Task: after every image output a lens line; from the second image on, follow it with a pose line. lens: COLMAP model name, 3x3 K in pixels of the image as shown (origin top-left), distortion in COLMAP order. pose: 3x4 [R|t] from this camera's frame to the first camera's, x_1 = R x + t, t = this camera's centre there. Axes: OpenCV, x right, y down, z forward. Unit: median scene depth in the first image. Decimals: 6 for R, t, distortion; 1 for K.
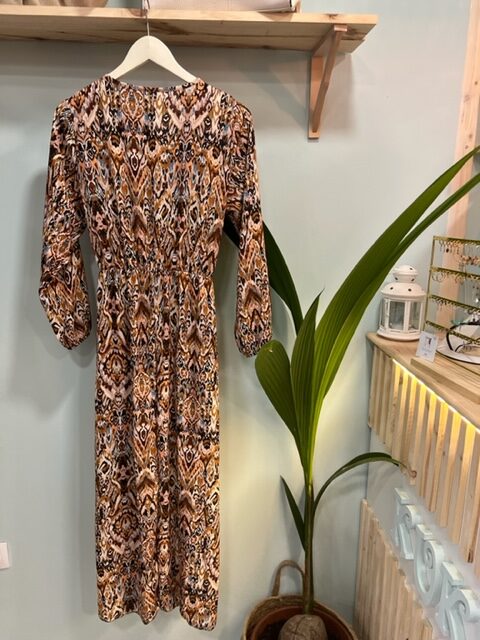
lens RADIAL K [[485.1, 0, 238.8], [0, 485.1, 322.4], [0, 0, 1]] dist [0.041532, -0.055068]
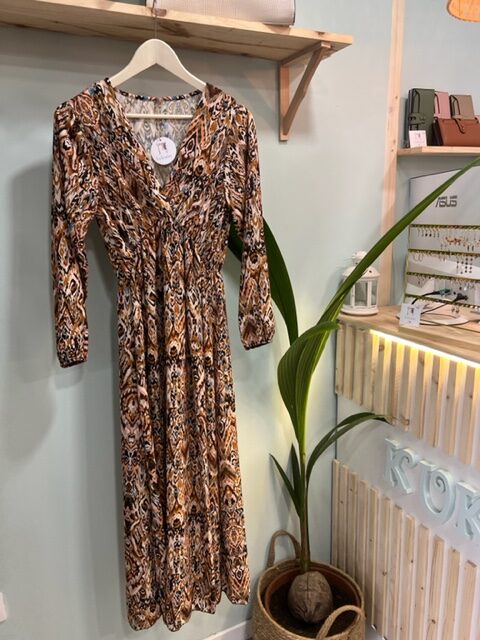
lens RADIAL K [[485.1, 0, 238.0], [0, 485.1, 321.4], [0, 0, 1]] dist [0.041532, -0.055068]
pose [[0.928430, -0.110788, 0.354603, -0.377864], [0.110239, 0.993666, 0.021819, -0.007830], [-0.354774, 0.018834, 0.934762, 0.016478]]
